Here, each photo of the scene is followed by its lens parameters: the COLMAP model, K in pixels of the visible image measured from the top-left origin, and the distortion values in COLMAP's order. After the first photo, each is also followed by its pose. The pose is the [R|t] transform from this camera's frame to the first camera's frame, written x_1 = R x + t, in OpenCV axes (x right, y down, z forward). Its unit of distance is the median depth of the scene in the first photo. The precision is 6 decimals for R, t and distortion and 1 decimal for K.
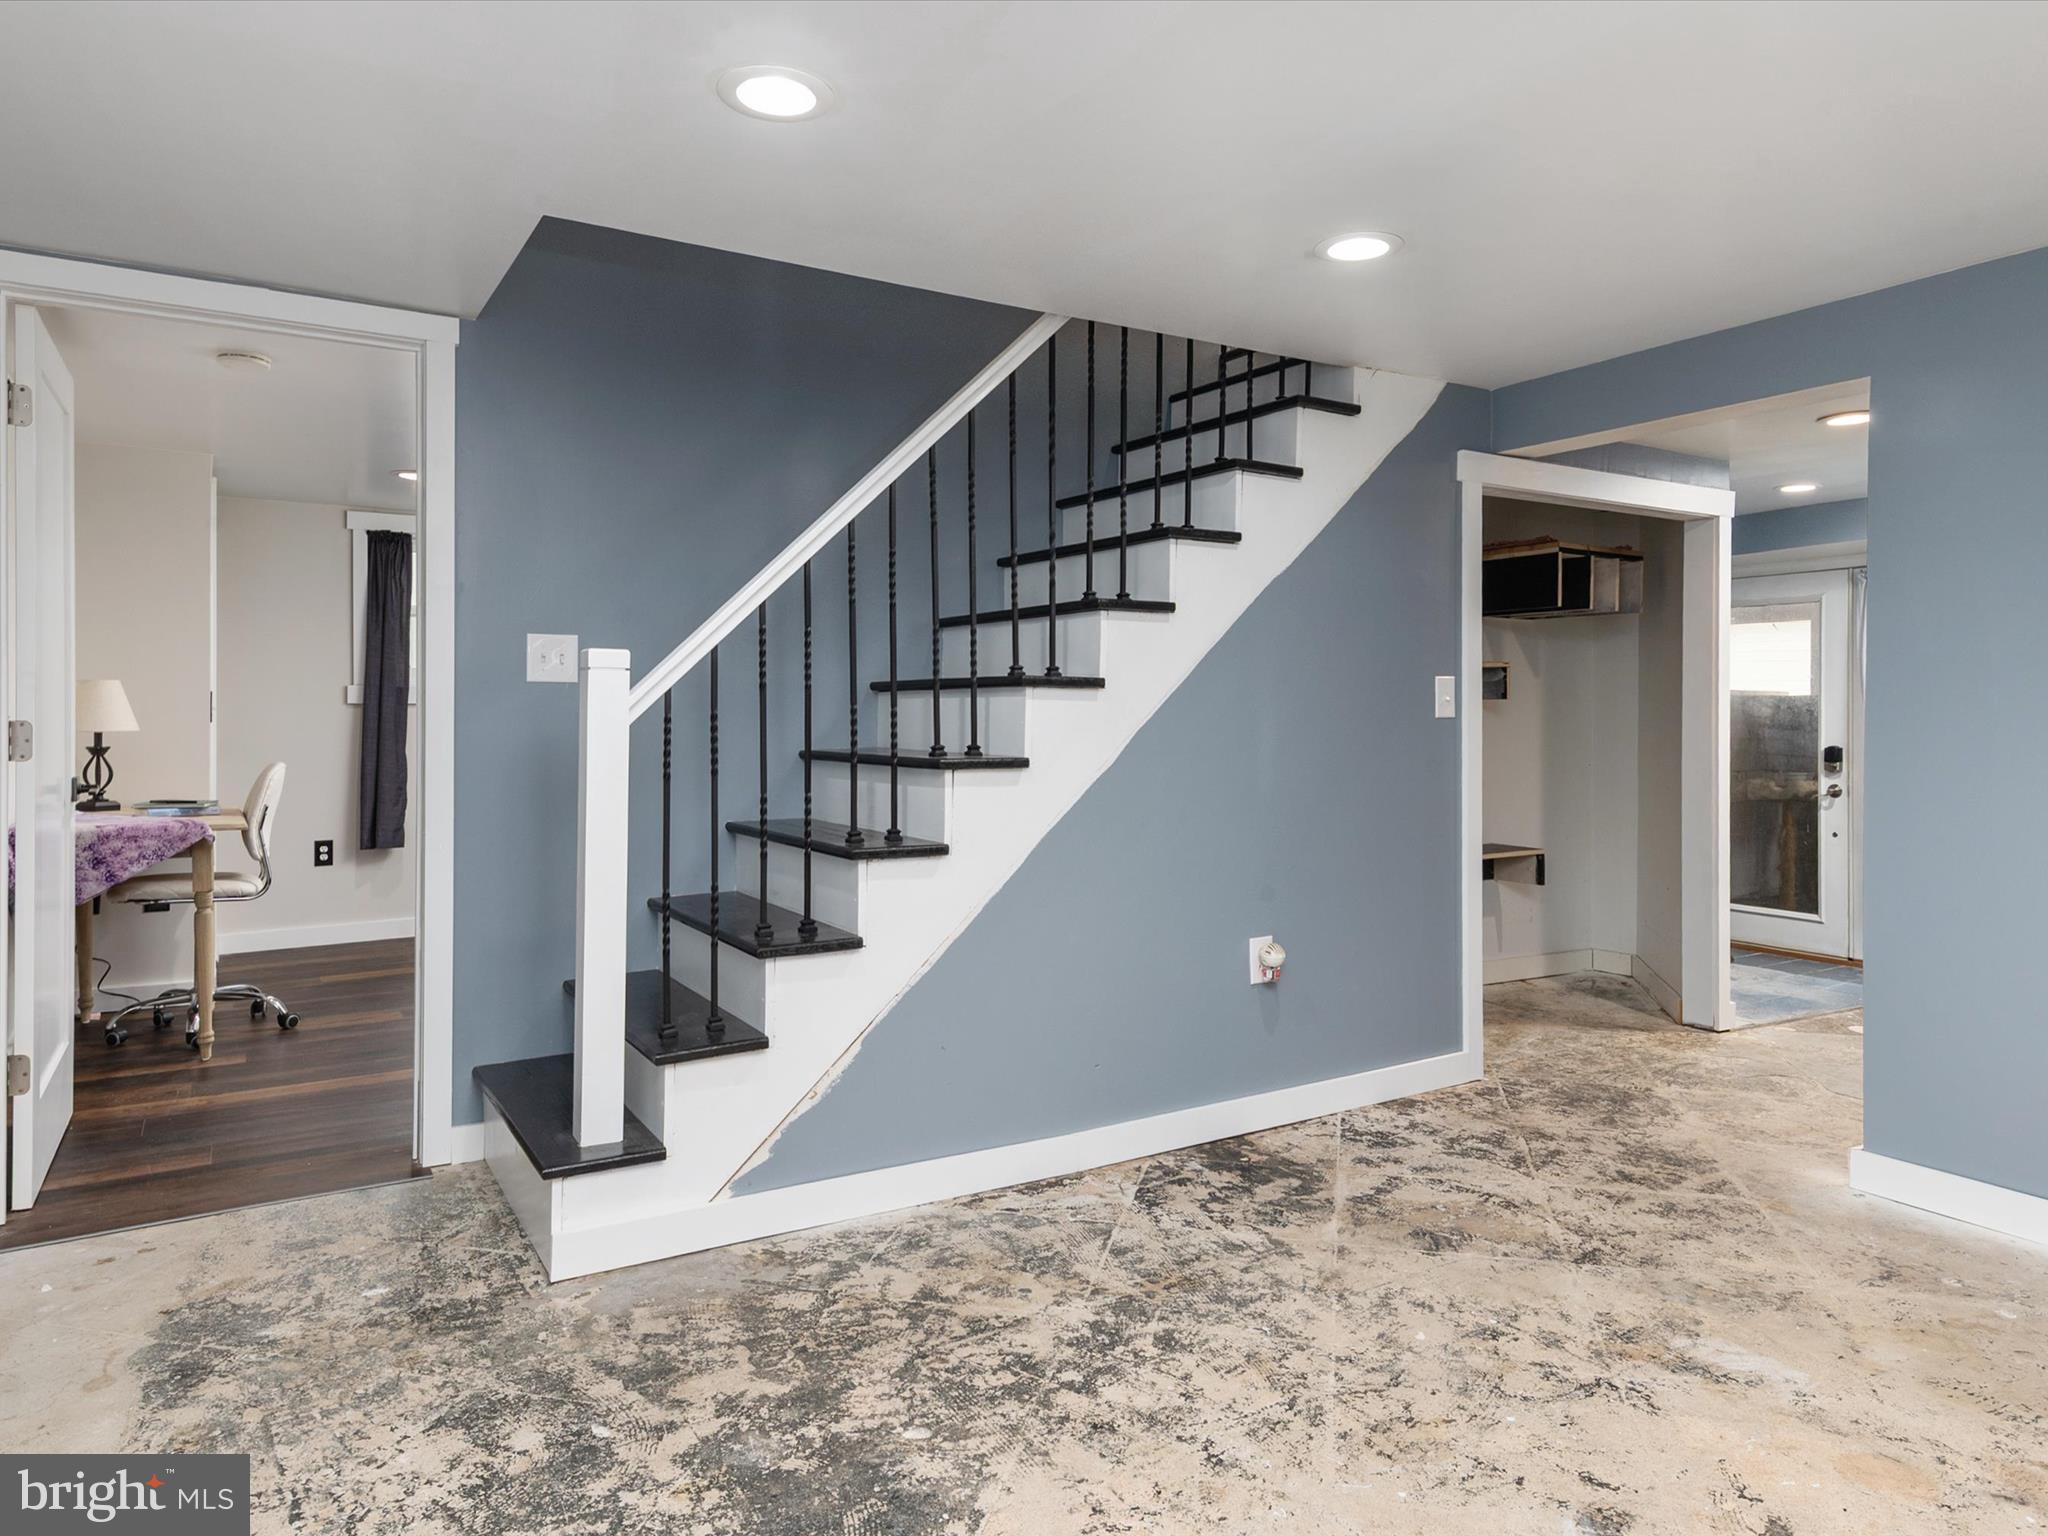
lens RADIAL K [[1316.4, 0, 1039.7], [0, 1316.4, 699.9], [0, 0, 1]] dist [0.005621, -0.000224]
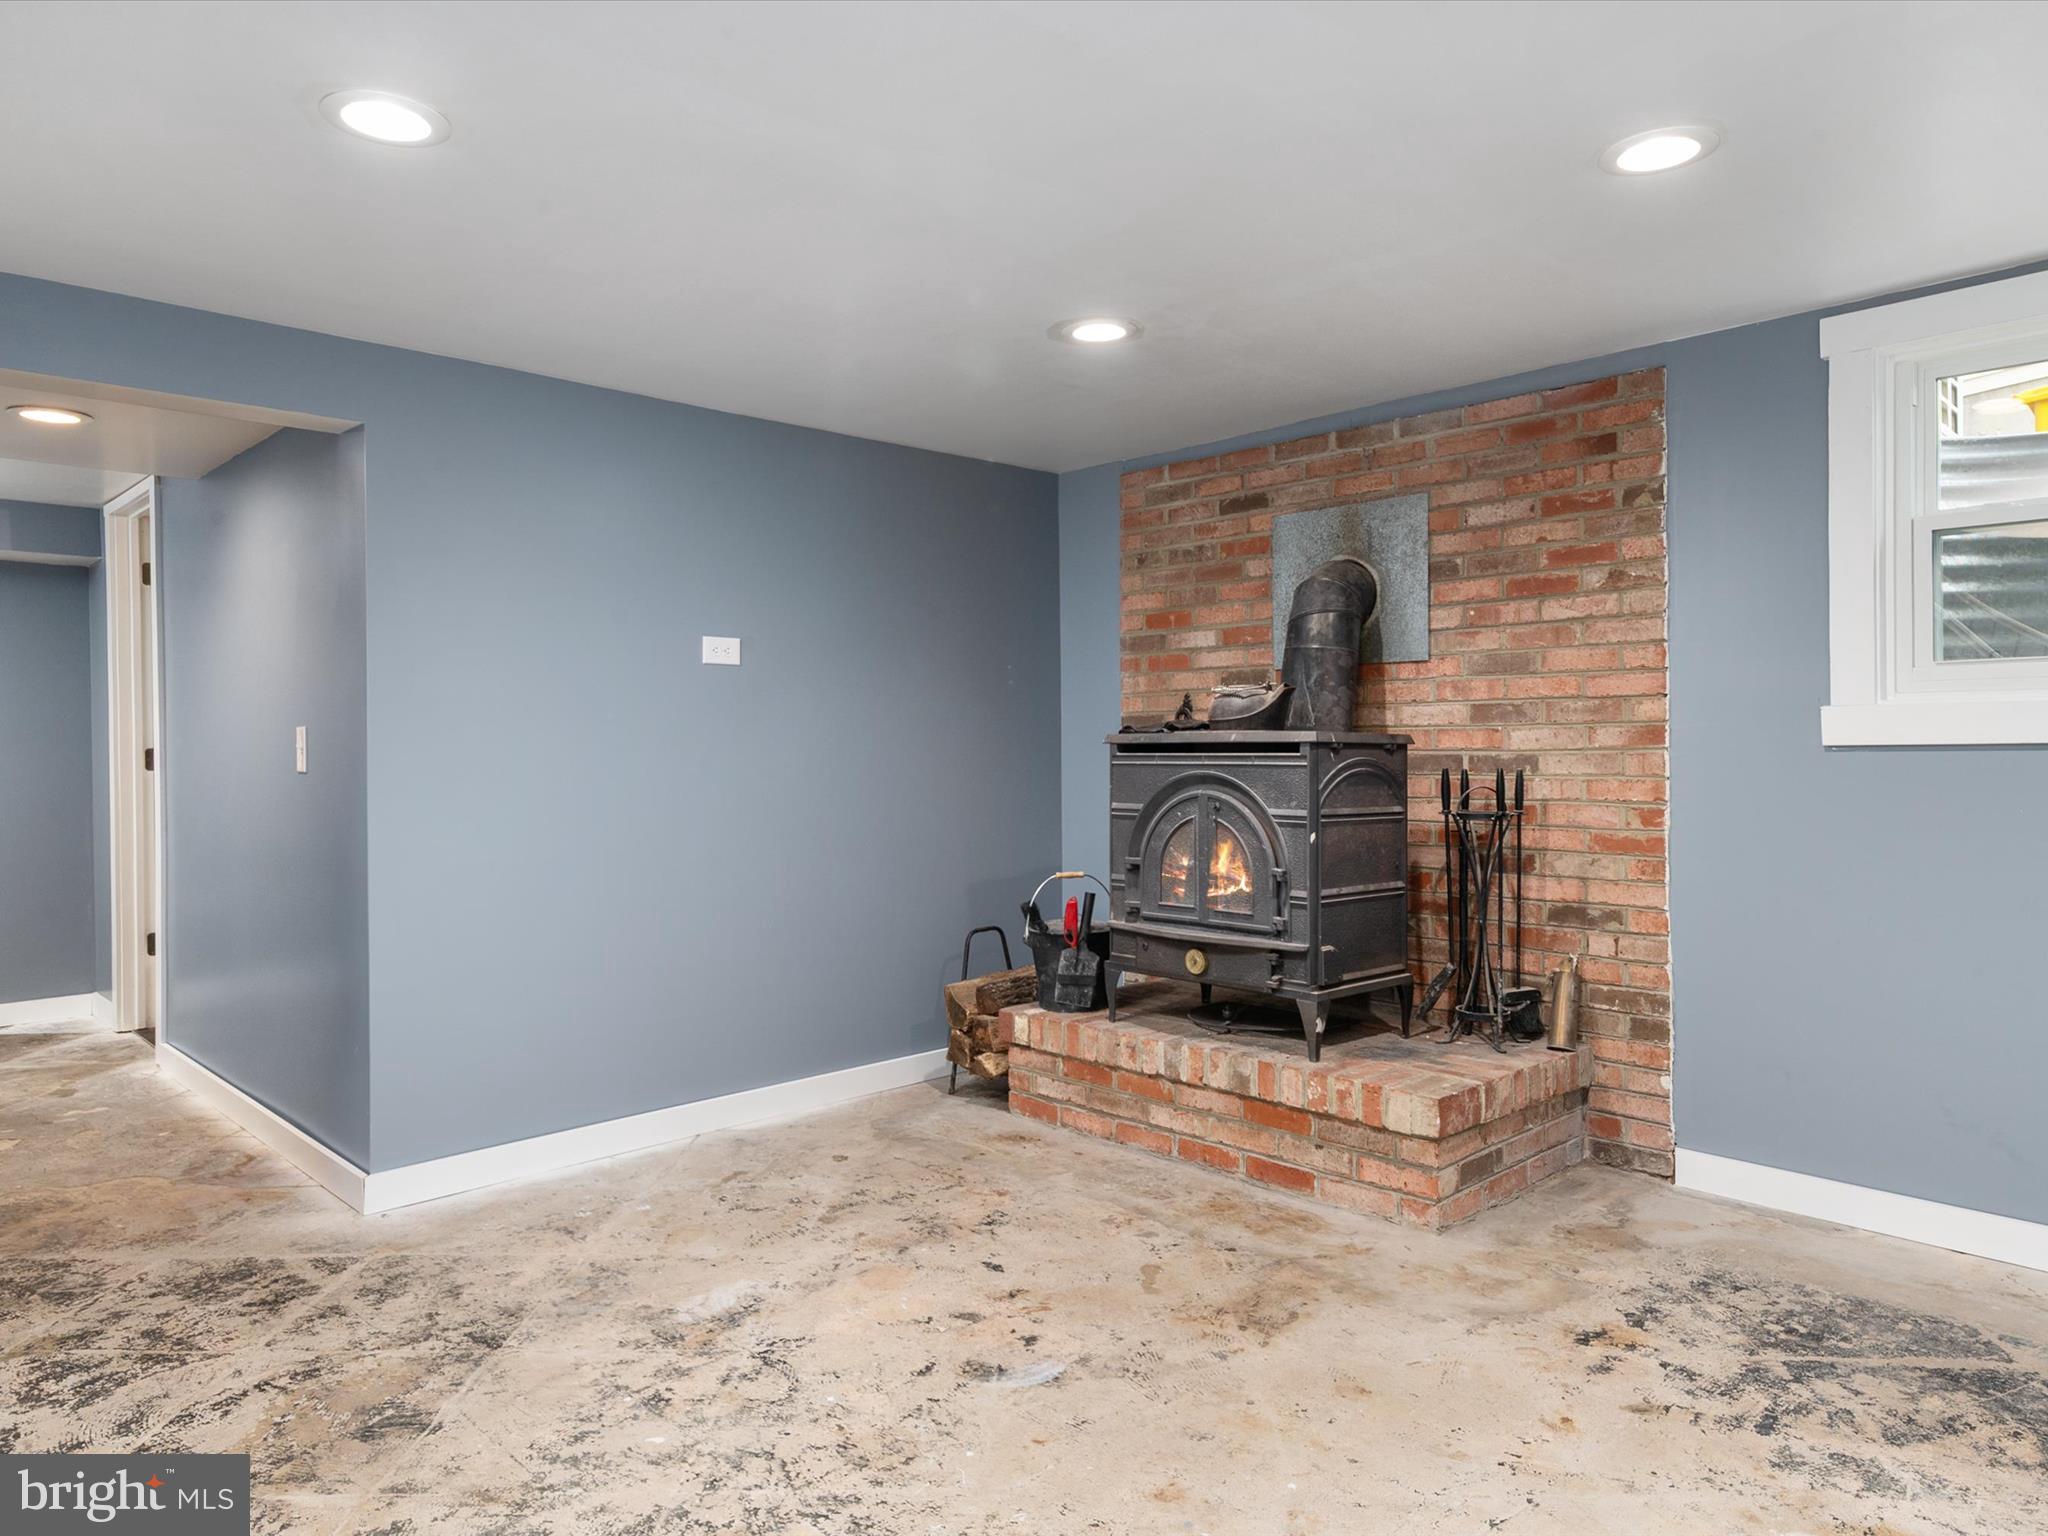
lens RADIAL K [[1316.4, 0, 1039.7], [0, 1316.4, 699.9], [0, 0, 1]] dist [0.005621, -0.000224]
pose [[-0.213909, 0.029793, 0.976399, -0.586668], [0.002002, 0.999546, -0.030061, 0.004945], [-0.976852, -0.004475, -0.213871, 0.834814]]
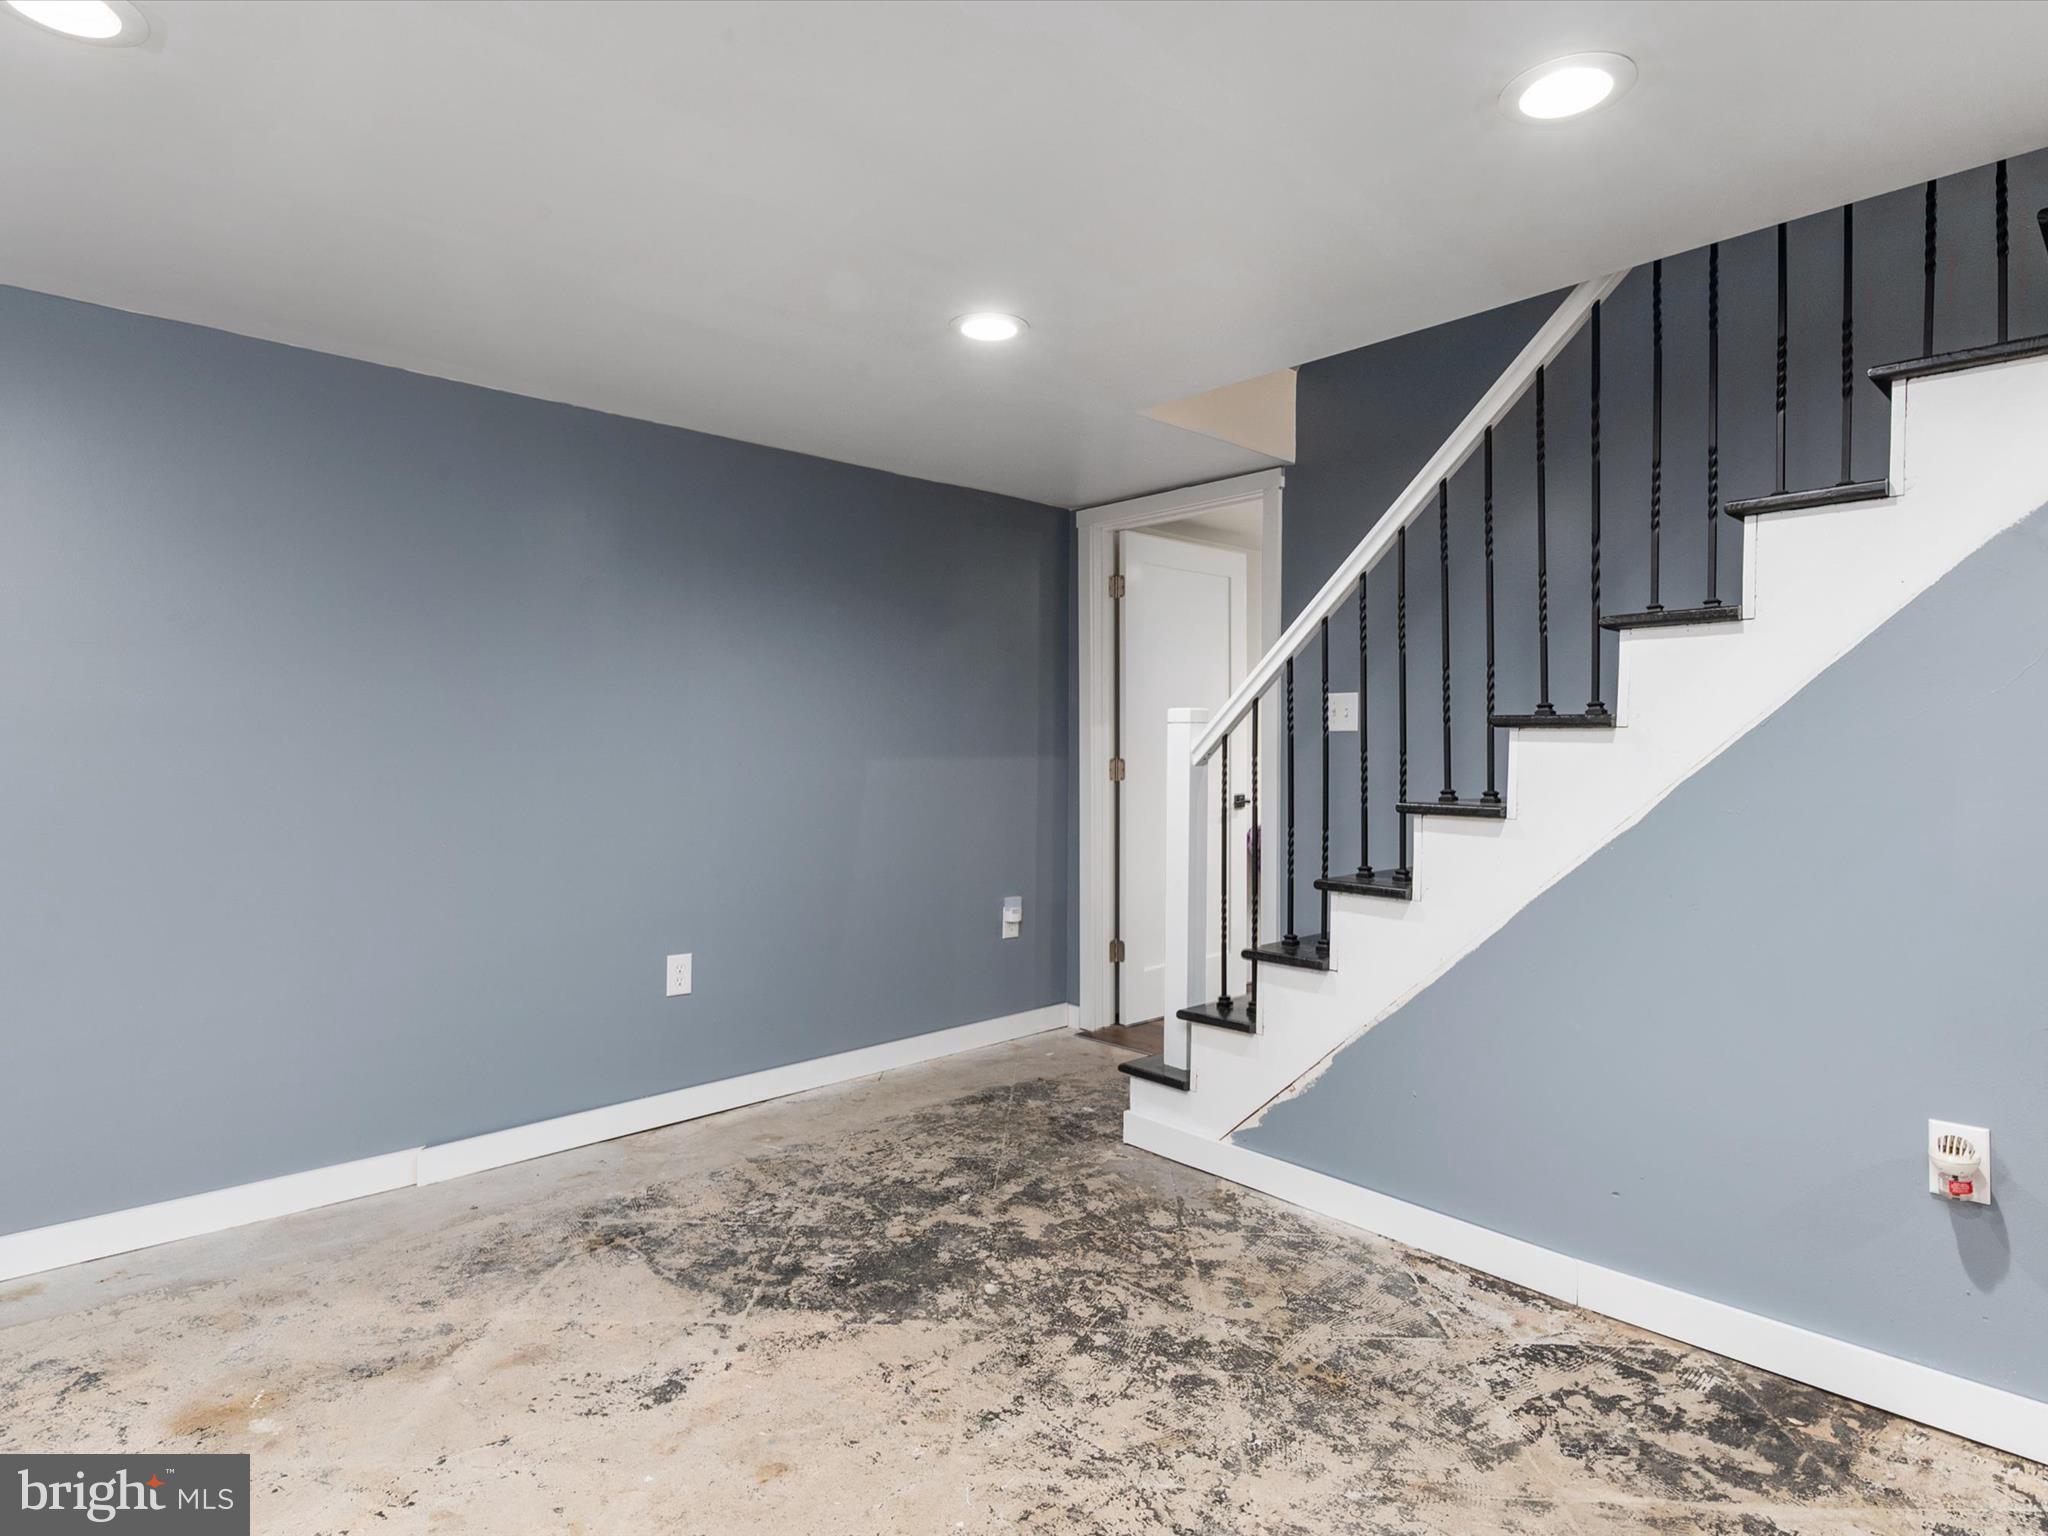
lens RADIAL K [[1138.0, 0, 1024.0], [0, 1138.0, 768.0], [0, 0, 1]] dist [-0.012254, -0.001568]
pose [[0.191319, 0.020562, -0.981312, 0.795663], [-0.000833, 0.999784, 0.020787, 0.001985], [0.981528, -0.003160, 0.191295, 0.624635]]
